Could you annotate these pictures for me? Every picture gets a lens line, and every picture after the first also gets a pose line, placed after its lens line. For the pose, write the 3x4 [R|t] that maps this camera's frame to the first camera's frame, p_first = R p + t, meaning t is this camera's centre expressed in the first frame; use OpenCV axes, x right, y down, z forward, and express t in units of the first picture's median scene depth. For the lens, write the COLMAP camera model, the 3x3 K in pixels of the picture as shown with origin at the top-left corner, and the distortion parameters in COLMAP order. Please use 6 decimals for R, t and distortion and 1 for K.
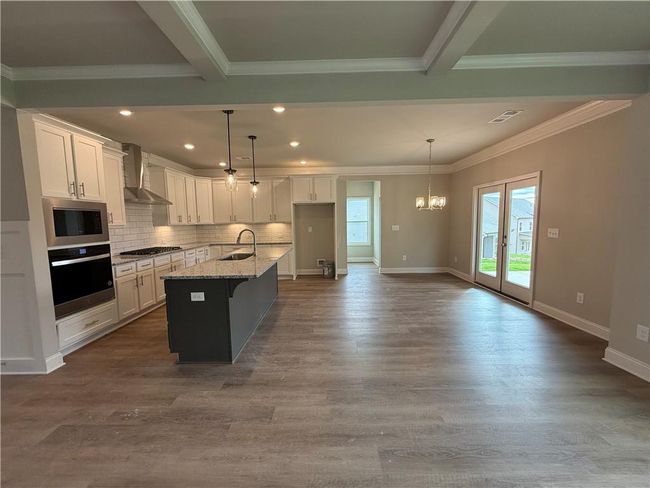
lens RADIAL K [[258.8, 0, 325.0], [0, 258.8, 244.0], [0, 0, 1]] dist [-0.002520, 0.000229]
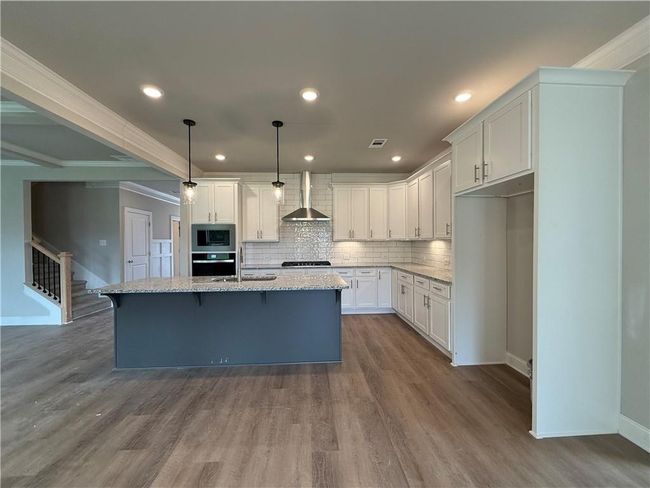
lens RADIAL K [[258.8, 0, 325.0], [0, 258.8, 244.0], [0, 0, 1]] dist [-0.002520, 0.000229]
pose [[0.064045, 0.025078, -0.997632, 0.616368], [-0.084376, 0.996241, 0.019626, -0.123168], [0.994374, 0.082919, 0.065920, 1.445084]]
